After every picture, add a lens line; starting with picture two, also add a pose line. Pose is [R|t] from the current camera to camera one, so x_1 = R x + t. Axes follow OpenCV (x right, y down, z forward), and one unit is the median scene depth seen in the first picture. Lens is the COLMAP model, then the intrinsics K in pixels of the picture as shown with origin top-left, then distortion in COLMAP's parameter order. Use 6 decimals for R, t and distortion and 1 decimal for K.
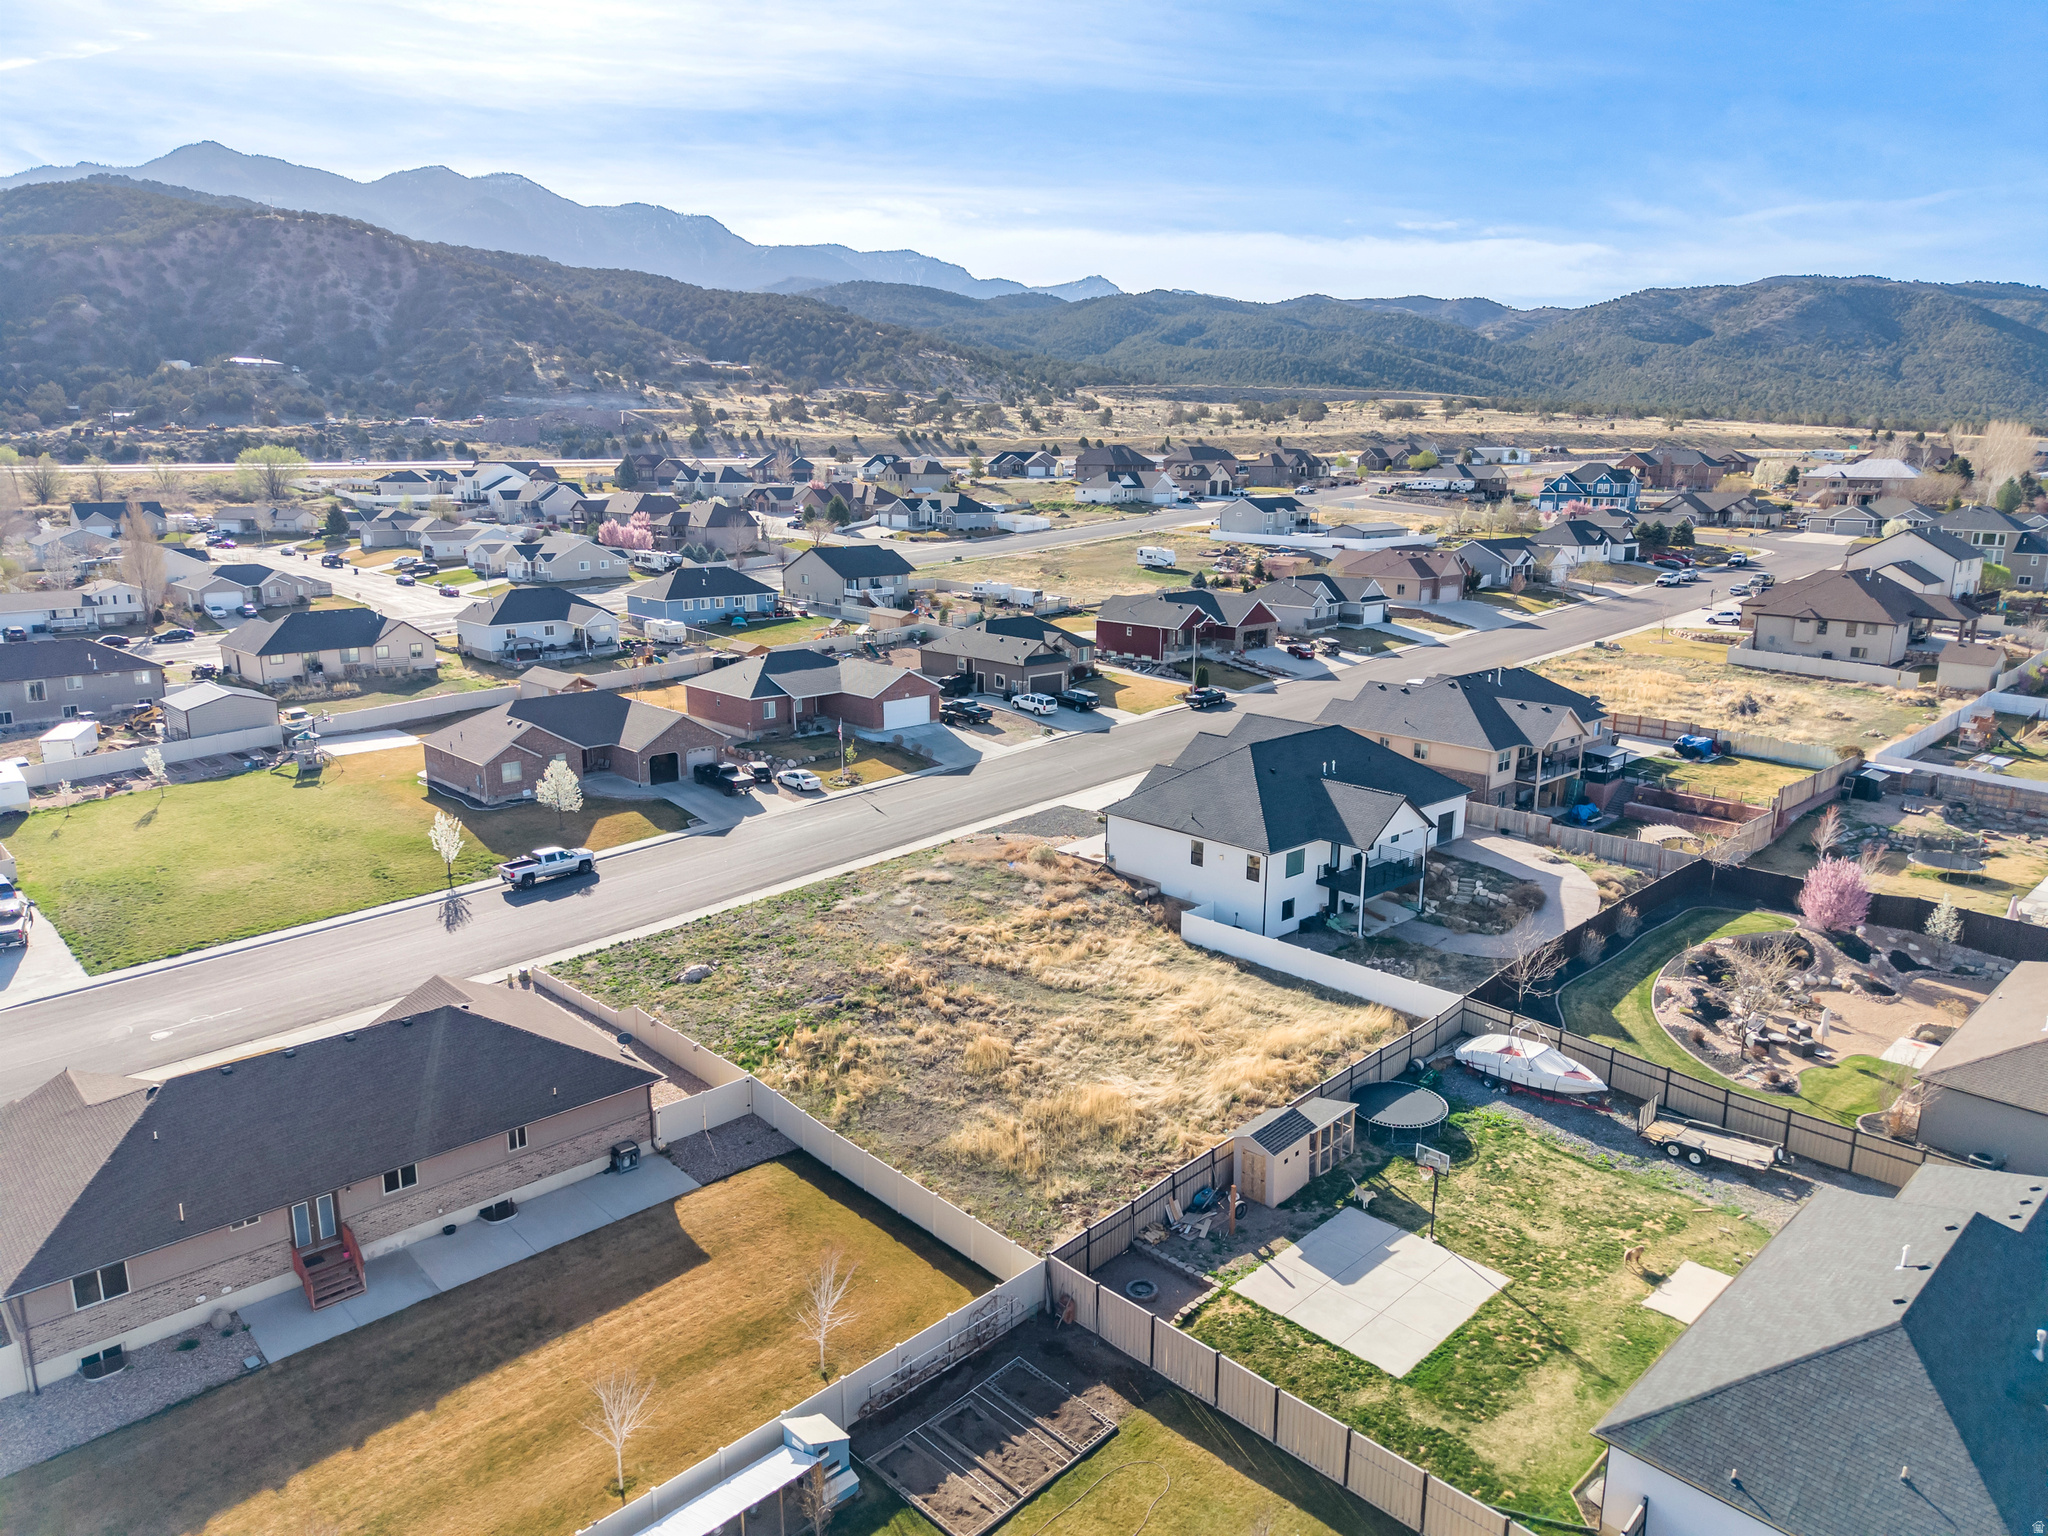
lens RADIAL K [[1368.9, 0, 1024.4], [0, 1368.9, 757.1], [0, 0, 1]] dist [0.080984, -0.109603]
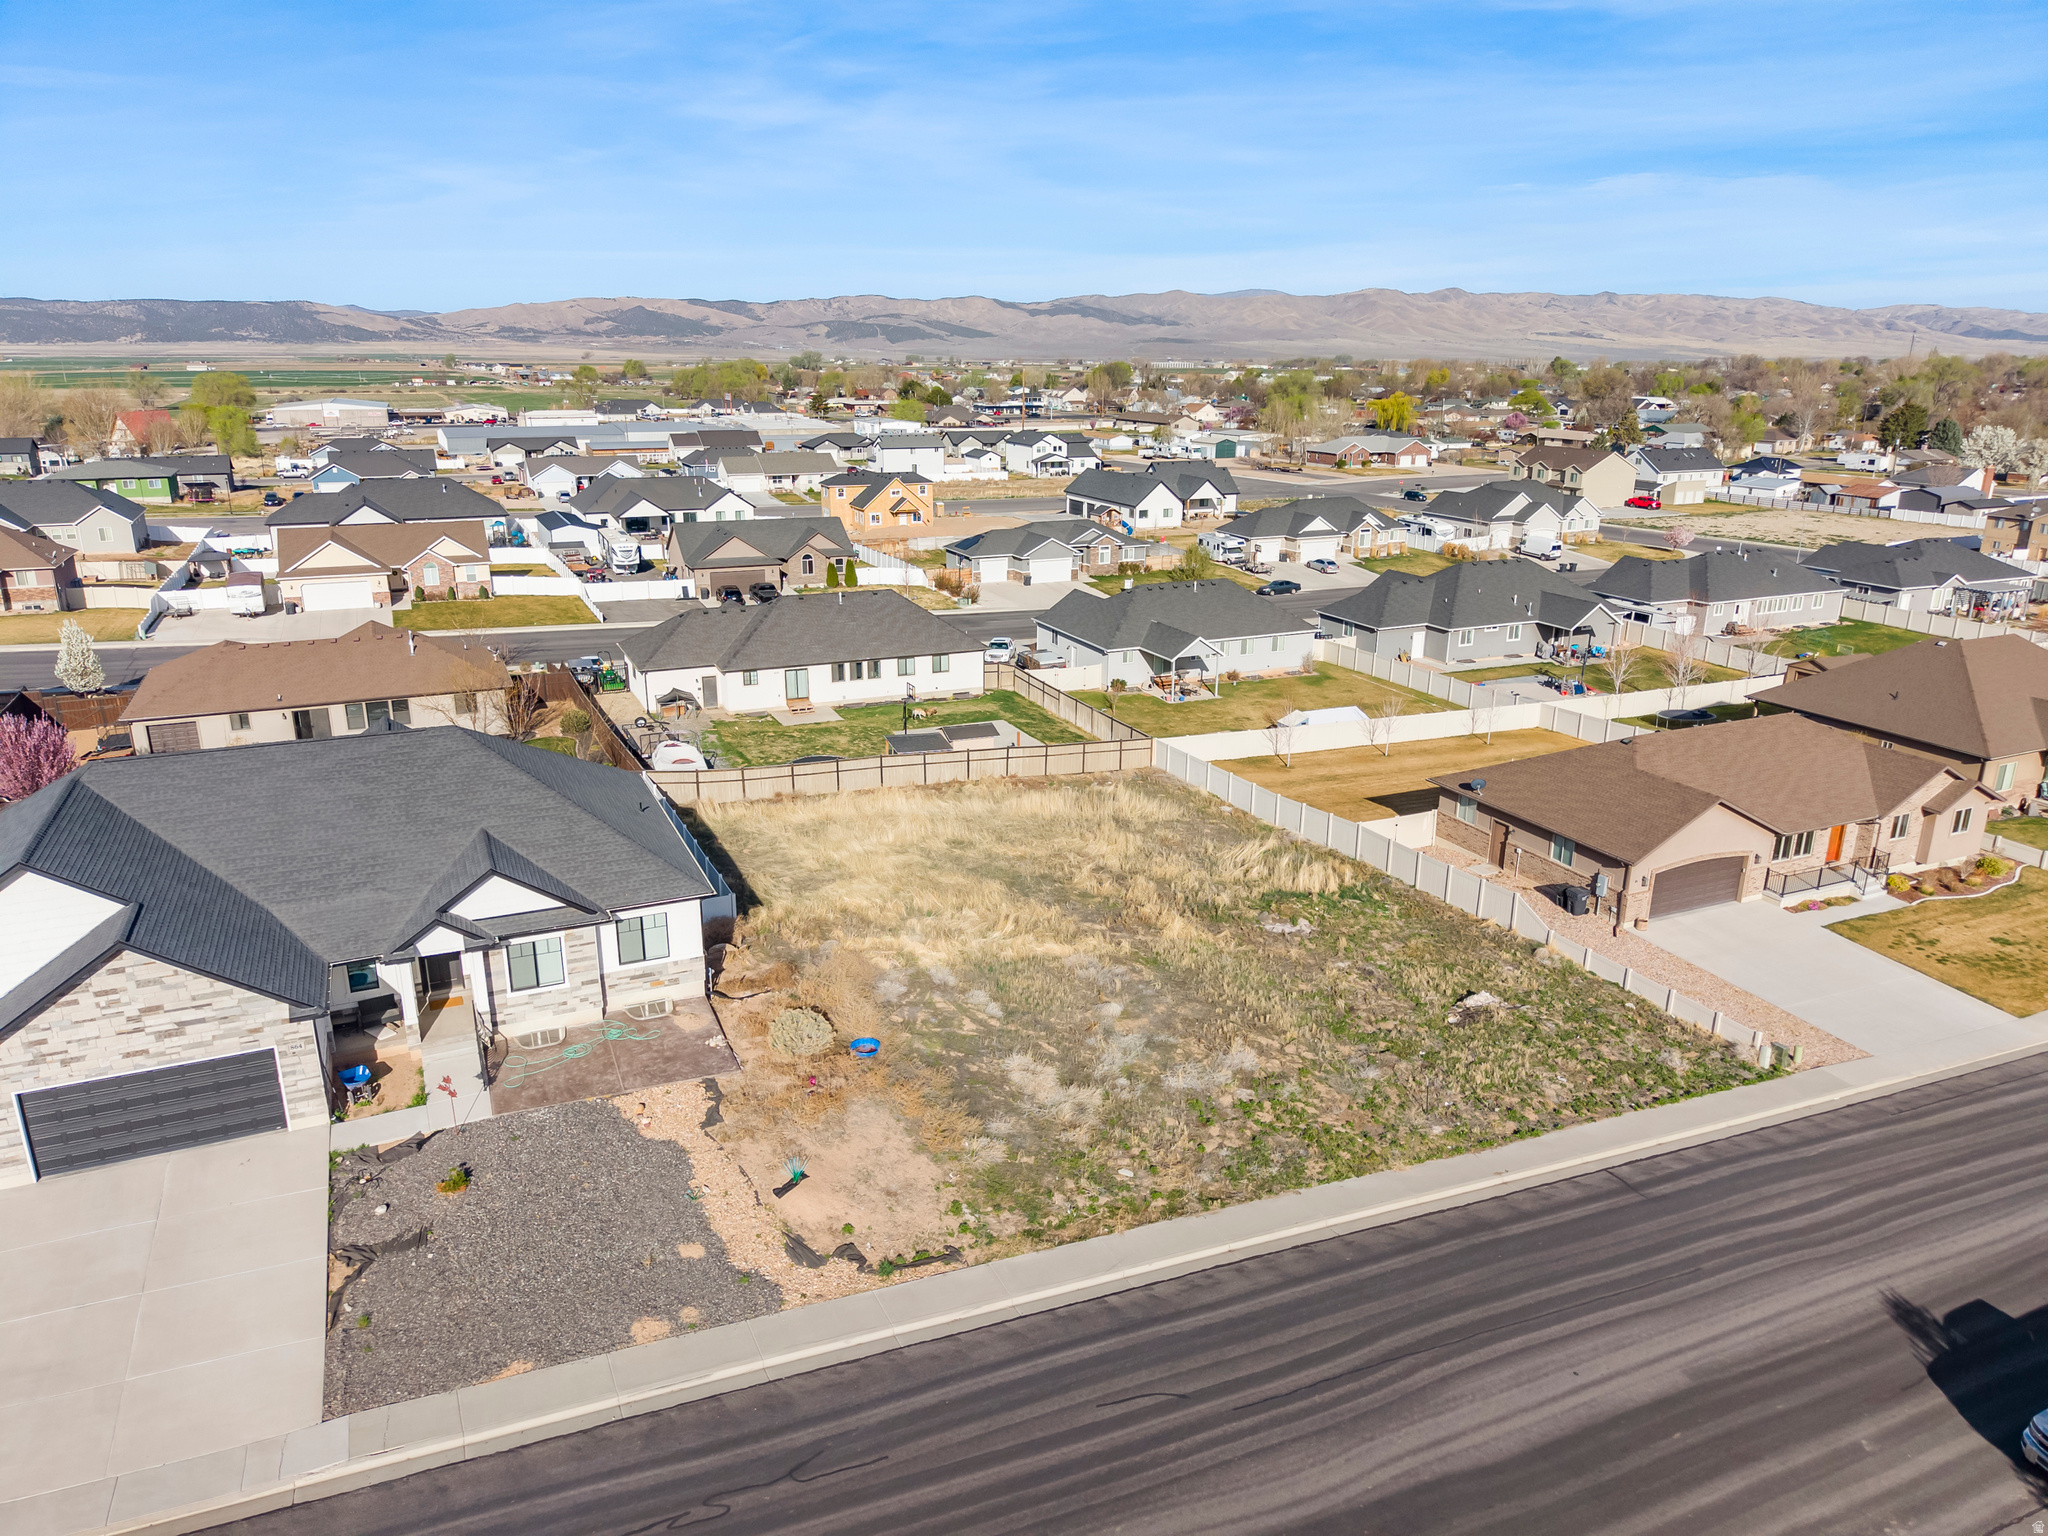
lens RADIAL K [[1356.3, 0, 1027.4], [0, 1356.3, 790.8], [0, 0, 1]] dist [0.034412, -0.036189]
pose [[-0.944684, -0.114211, 0.307455, -0.246635], [0.057281, 0.865554, 0.497530, -0.286549], [-0.322942, 0.487620, -0.811132, 1.699813]]
